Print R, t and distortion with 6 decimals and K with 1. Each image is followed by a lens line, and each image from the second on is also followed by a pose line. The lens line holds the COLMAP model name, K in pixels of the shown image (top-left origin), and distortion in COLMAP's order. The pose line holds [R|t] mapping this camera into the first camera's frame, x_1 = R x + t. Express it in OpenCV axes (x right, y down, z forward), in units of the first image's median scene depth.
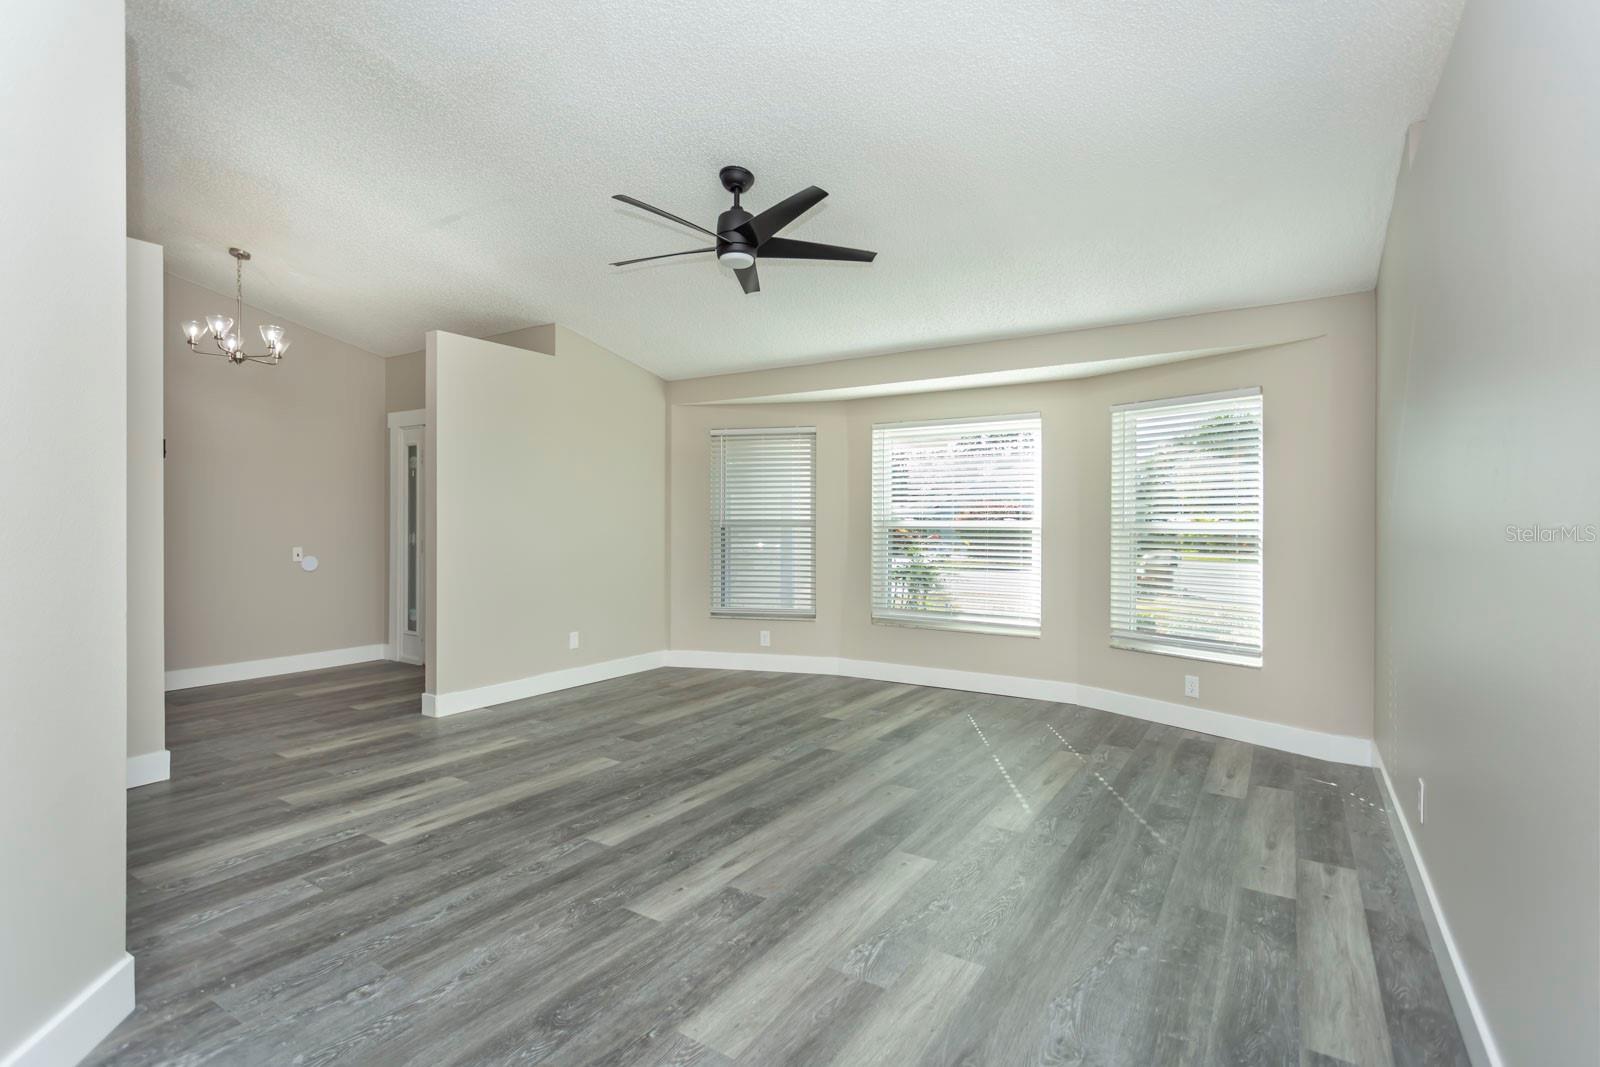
lens RADIAL K [[766.5, 0, 794.4], [0, 766.5, 524.0], [0, 0, 1]] dist [0.001001, 0.000602]
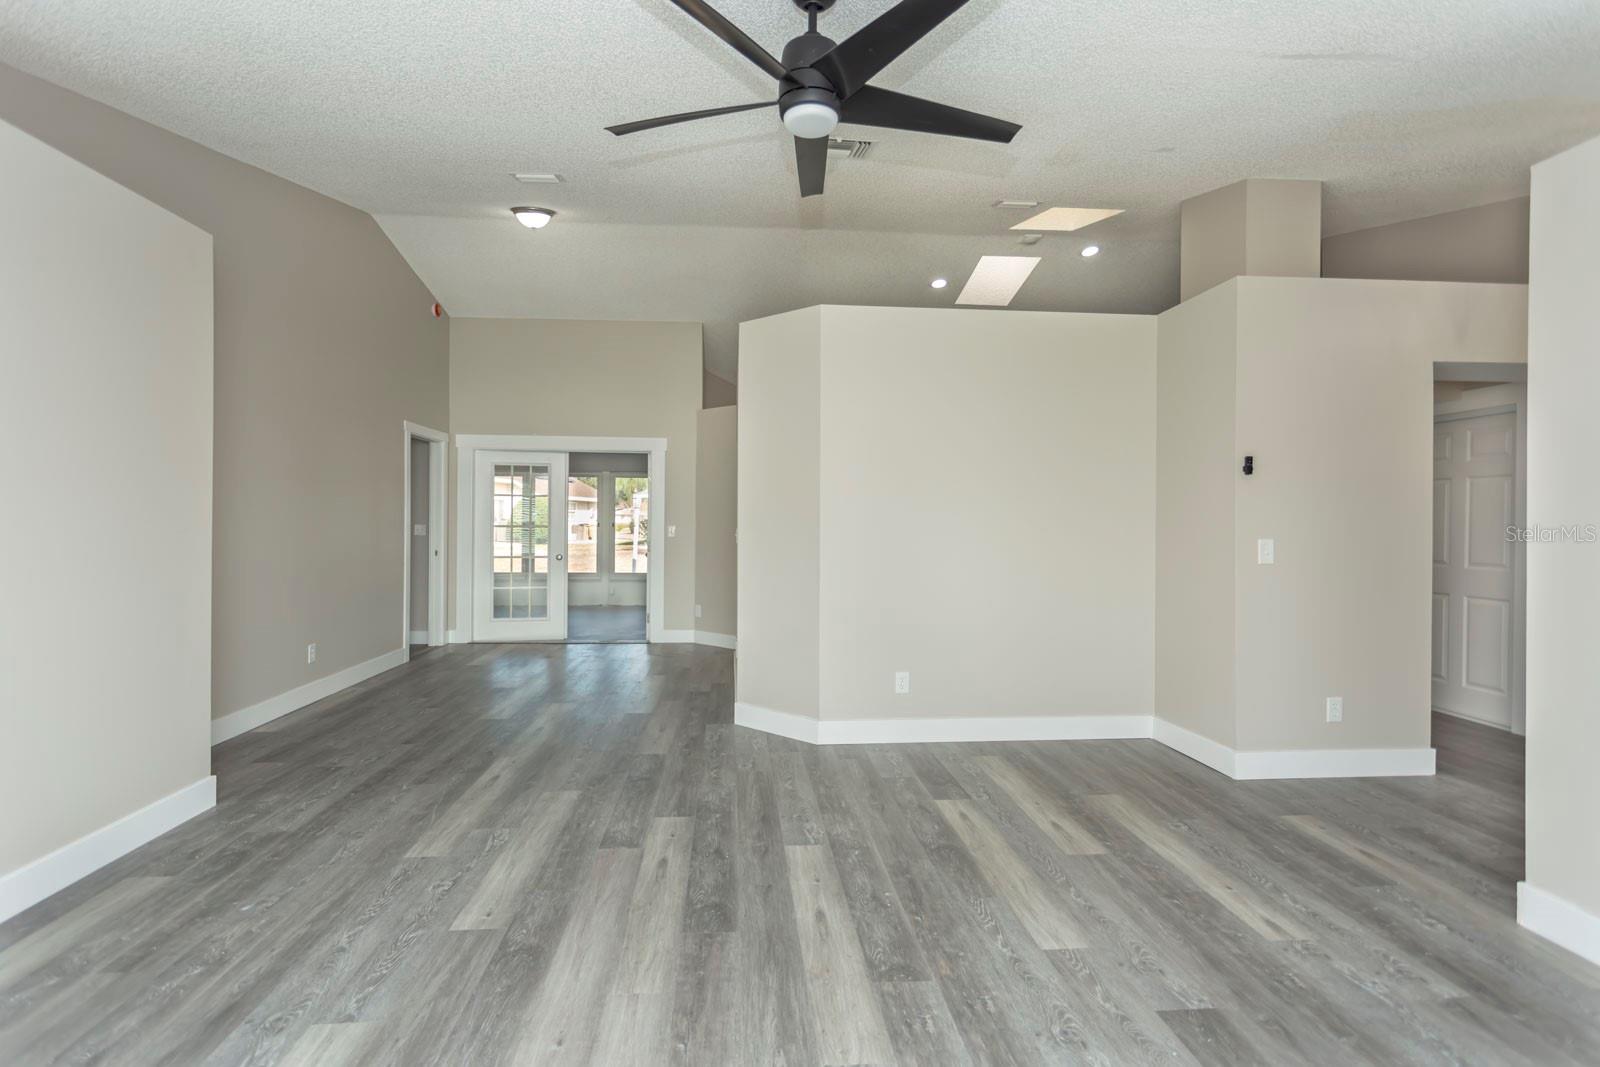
lens RADIAL K [[766.4, 0, 779.9], [0, 766.4, 528.2], [0, 0, 1]] dist [0.004349, 0.000859]
pose [[-0.802524, -0.003117, -0.596611, 0.355514], [-0.010776, 0.999899, 0.009272, -0.016366], [0.596522, 0.013870, -0.802477, 1.677212]]
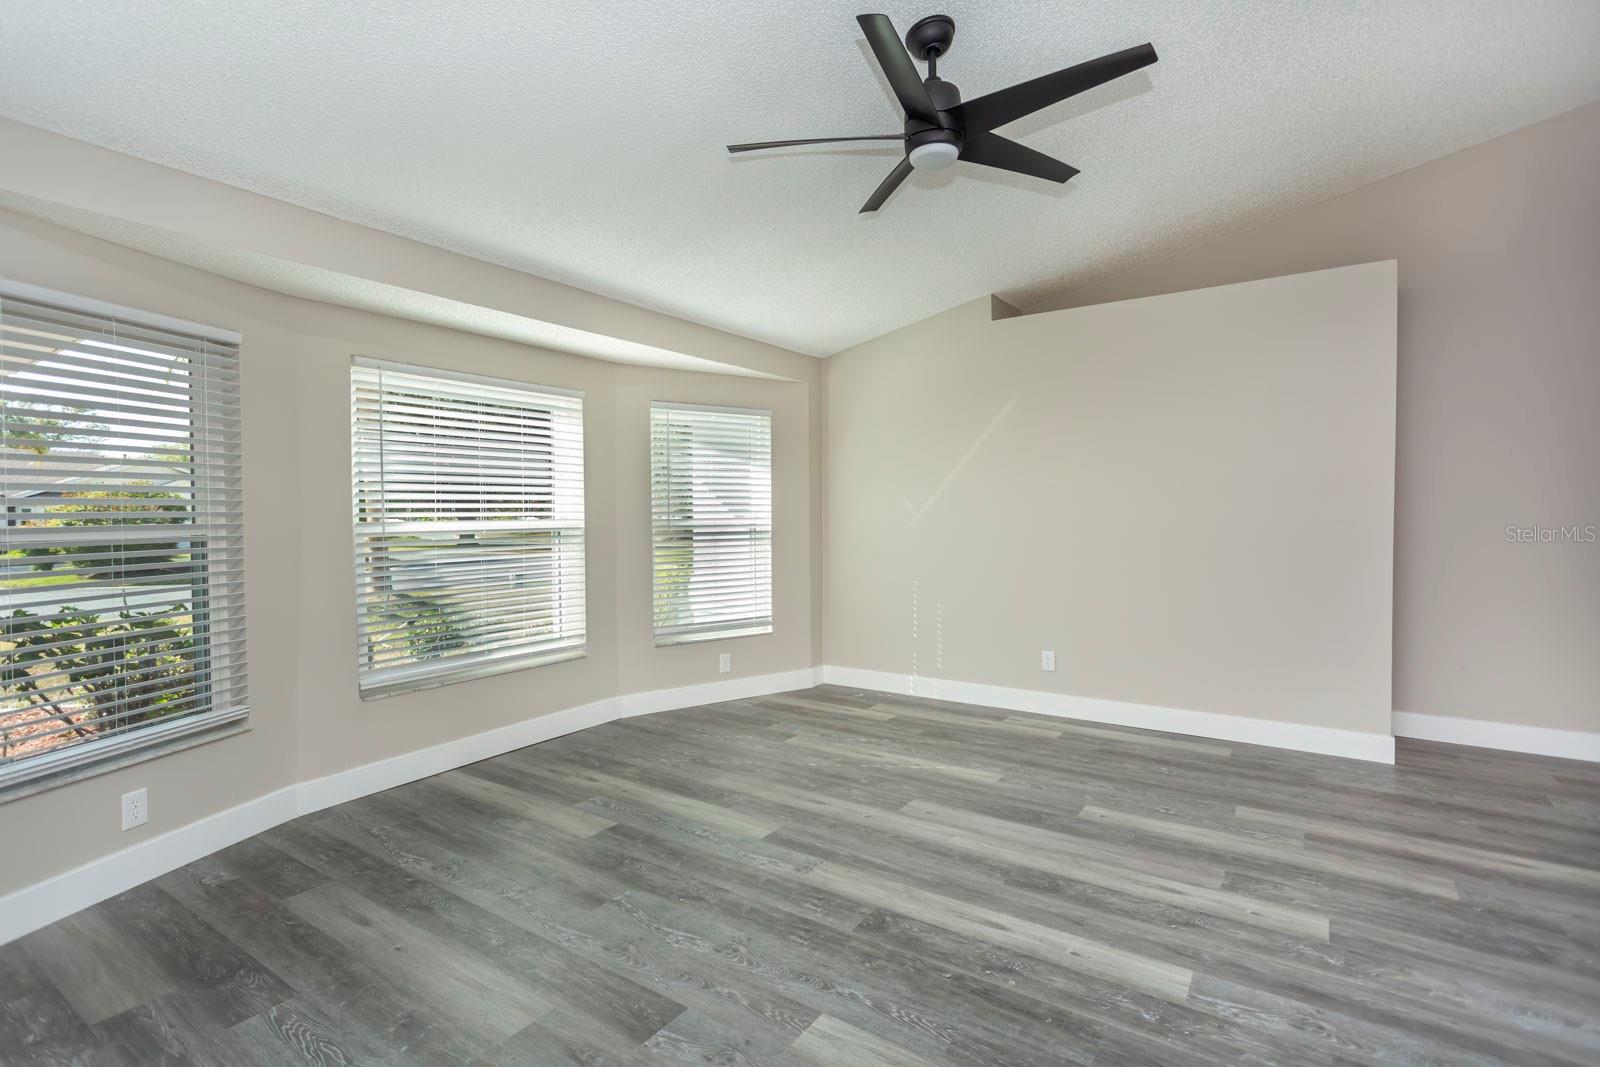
lens RADIAL K [[768.4, 0, 804.2], [0, 768.4, 528.3], [0, 0, 1]] dist [0.000648, 0.001380]
pose [[0.025035, -0.024901, 0.999376, -0.894080], [0.009183, 0.999653, 0.024678, -0.021840], [-0.999644, 0.008560, 0.025255, 1.242678]]
